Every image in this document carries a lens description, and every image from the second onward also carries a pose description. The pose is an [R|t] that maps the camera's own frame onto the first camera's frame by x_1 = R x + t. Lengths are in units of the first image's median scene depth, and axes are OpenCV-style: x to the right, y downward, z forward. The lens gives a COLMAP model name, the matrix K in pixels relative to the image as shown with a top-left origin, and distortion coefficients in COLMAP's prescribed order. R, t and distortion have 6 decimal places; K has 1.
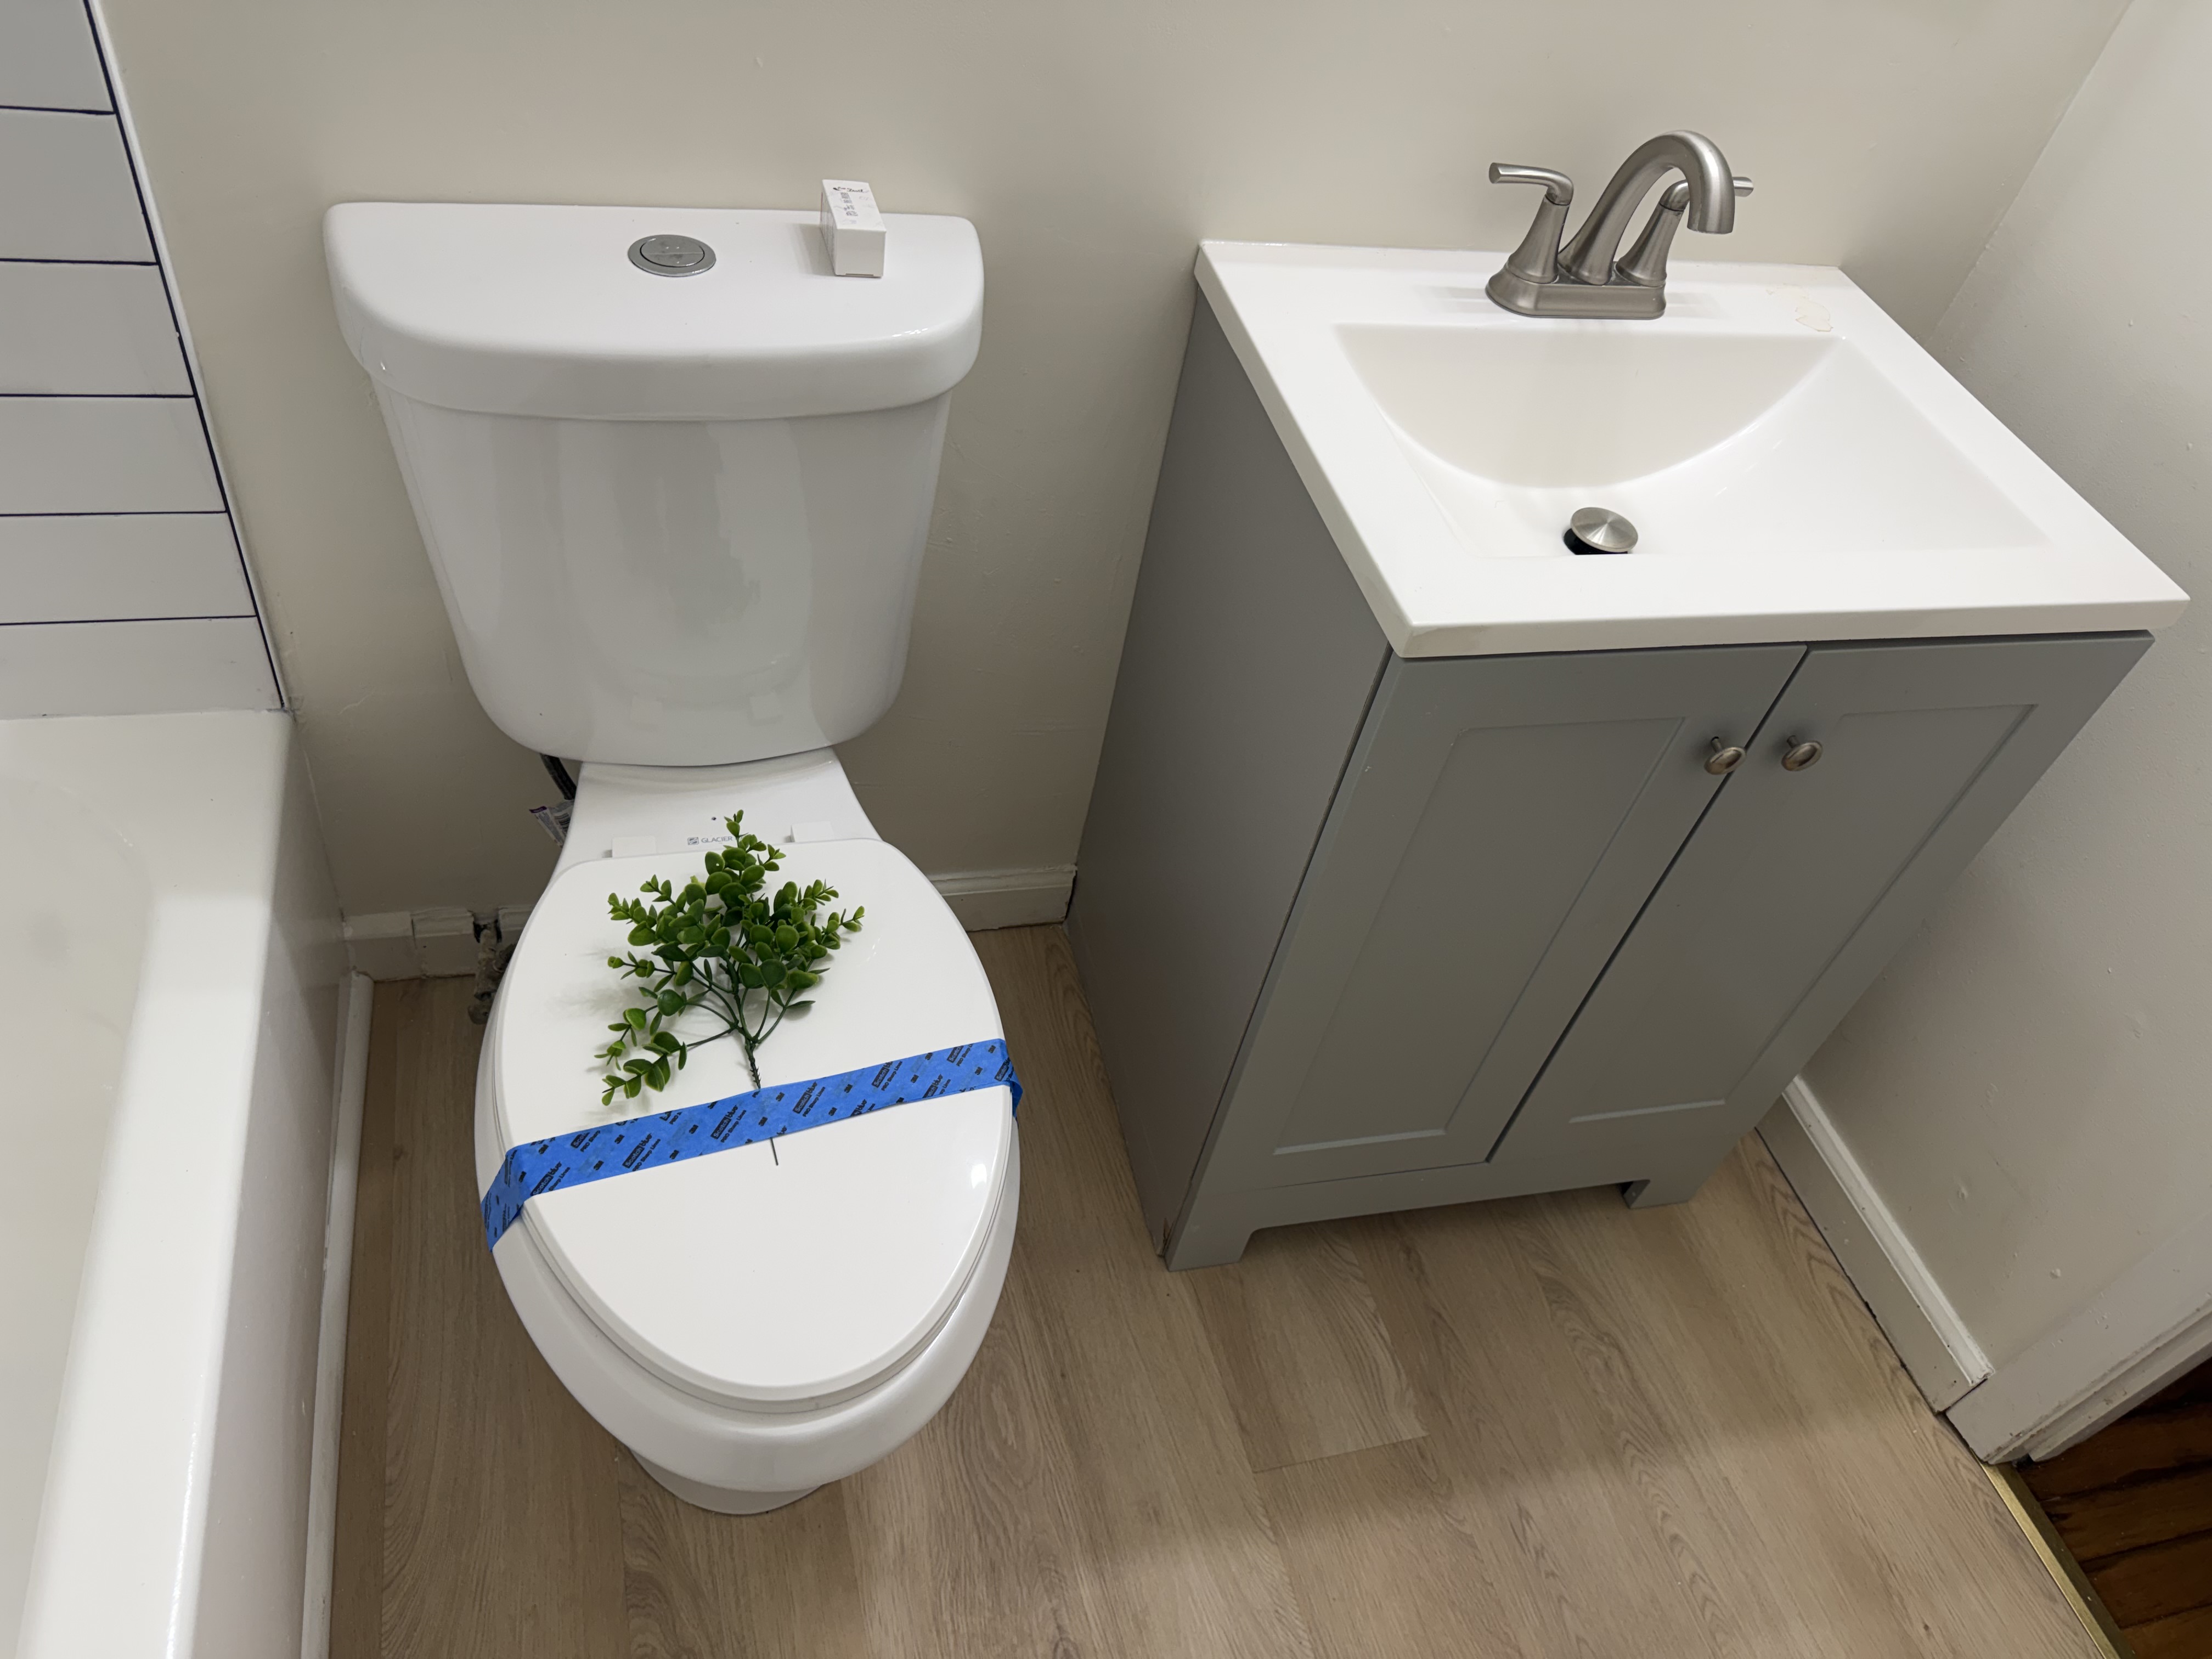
lens RADIAL K [[1545.8, 0, 1106.0], [0, 1545.8, 829.5], [0, 0, 1]] dist [0.125621, -0.189023]
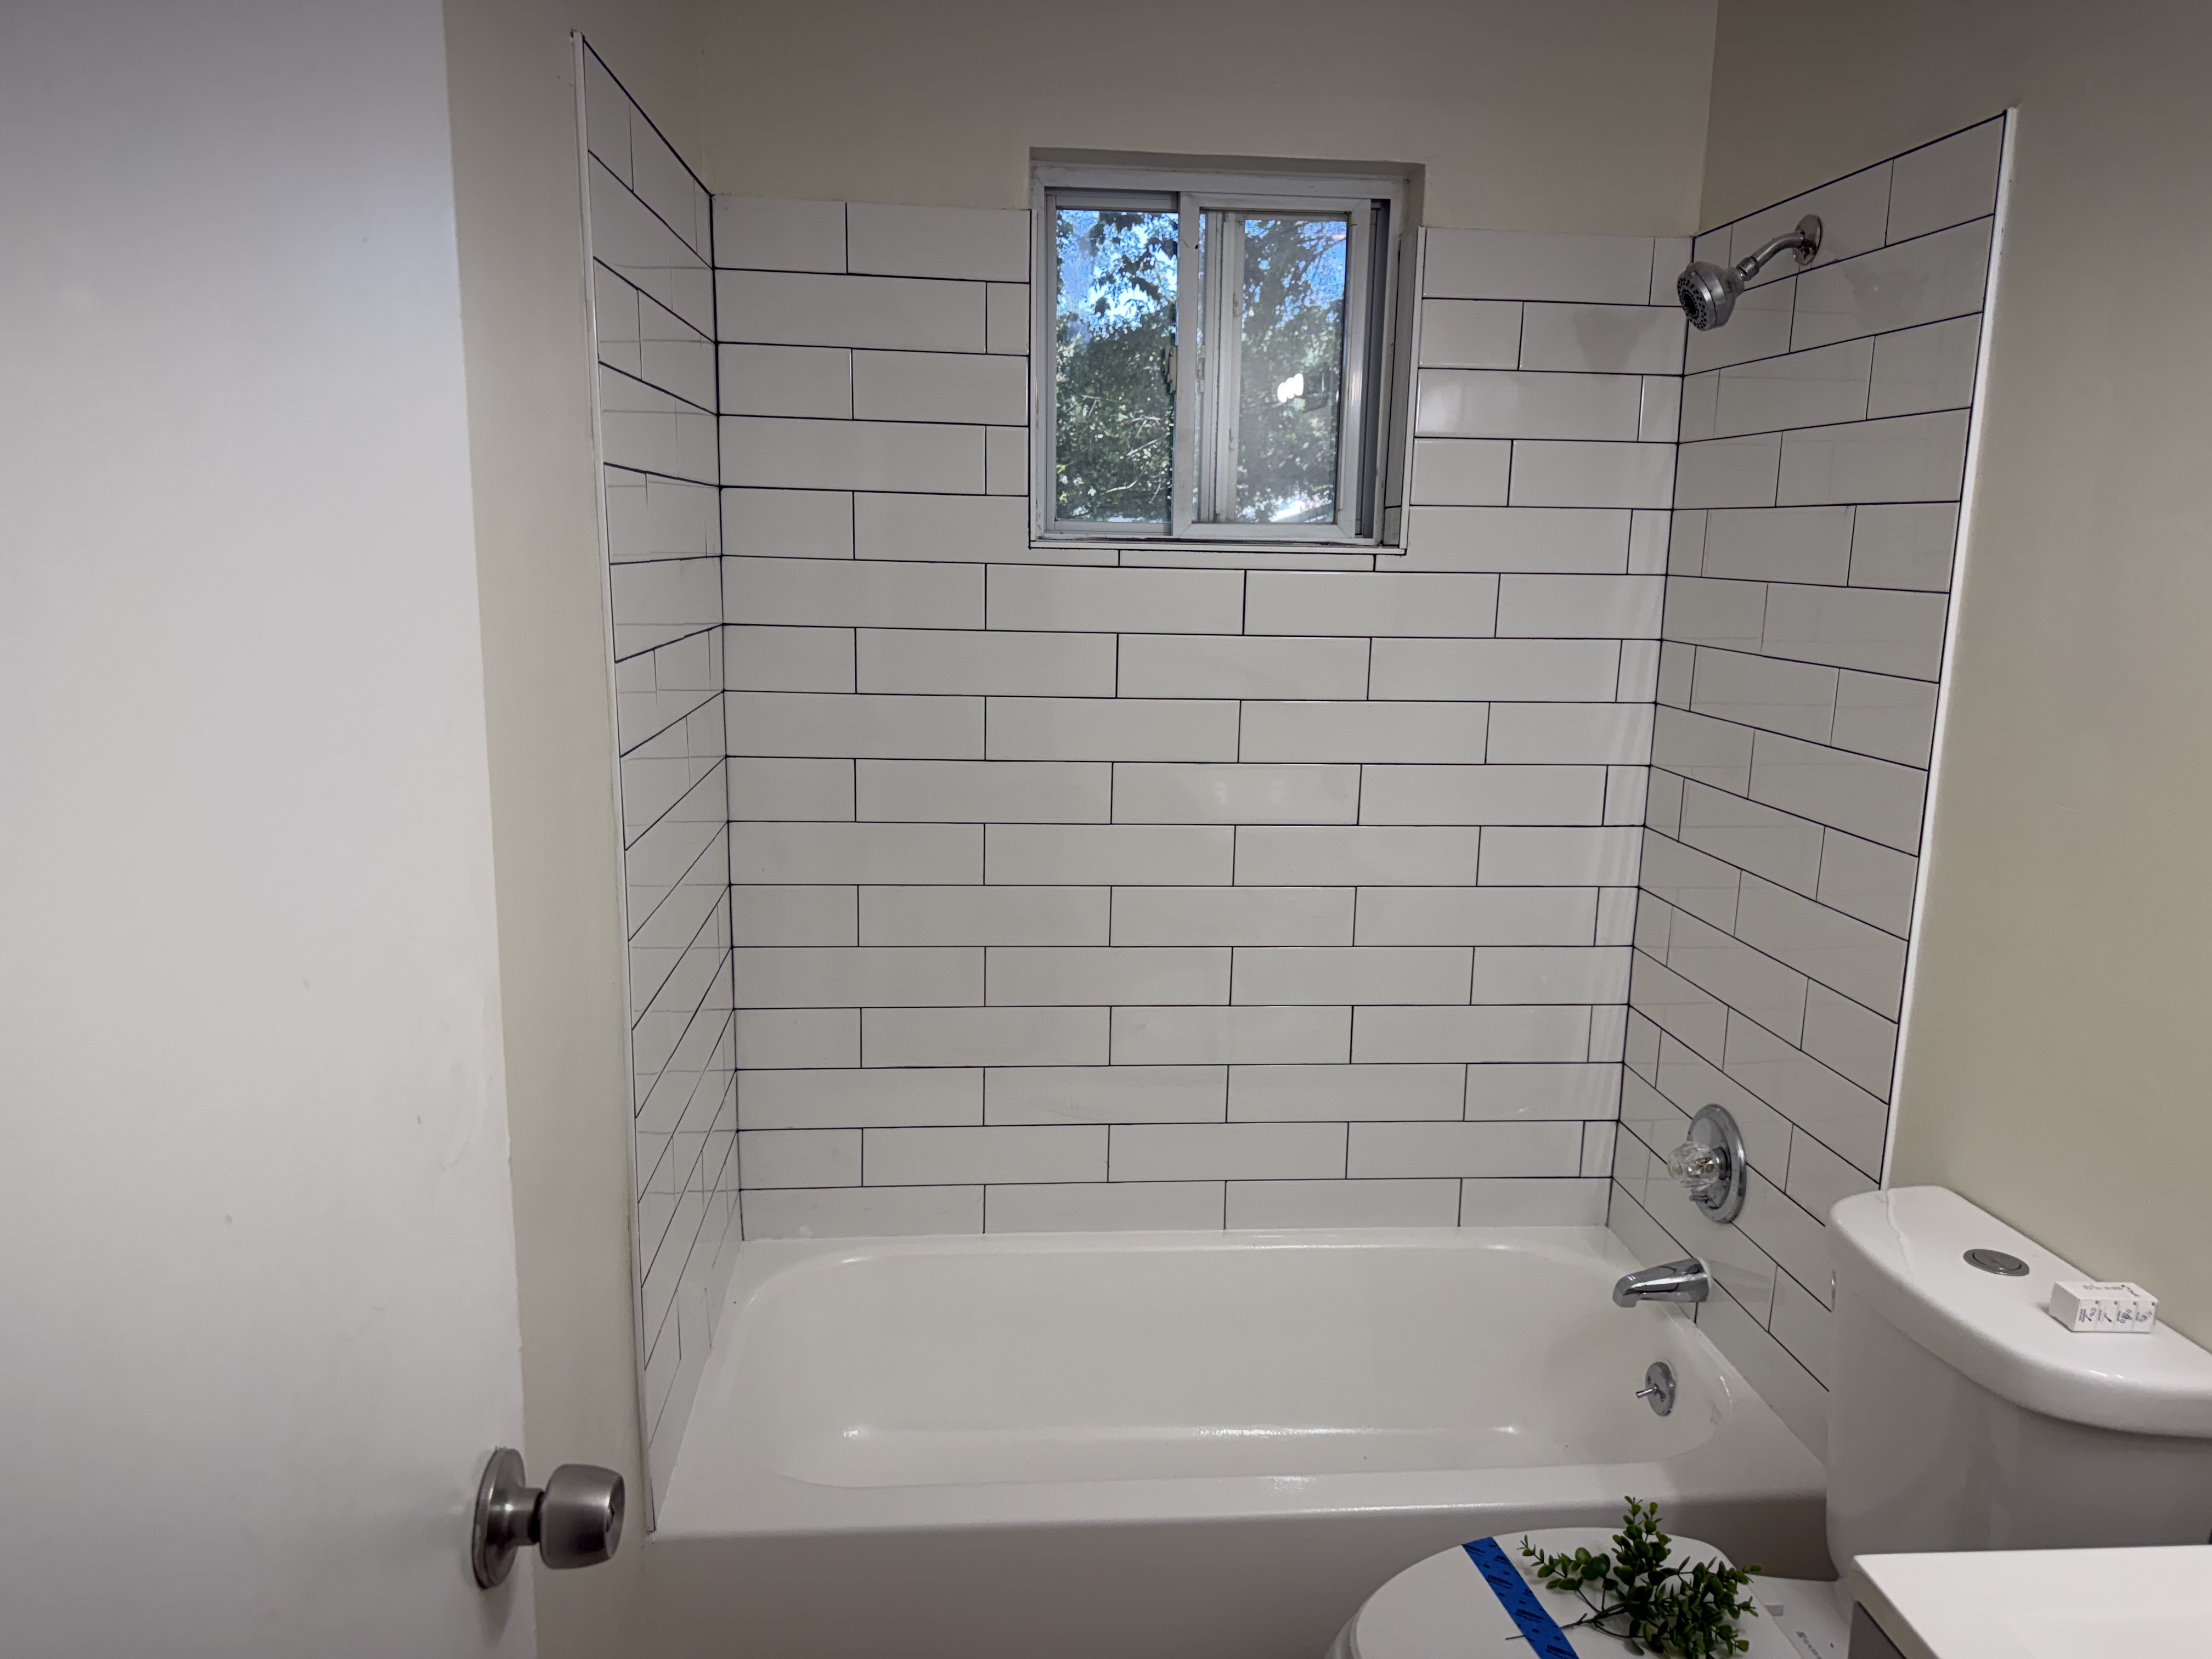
lens RADIAL K [[1545.8, 0, 1106.0], [0, 1545.8, 829.5], [0, 0, 1]] dist [0.125621, -0.189023]
pose [[-0.174182, 0.008078, -0.984680, 1.348006], [-0.735406, 0.663935, 0.135534, -0.229189], [0.654858, 0.747747, -0.109705, 0.308950]]
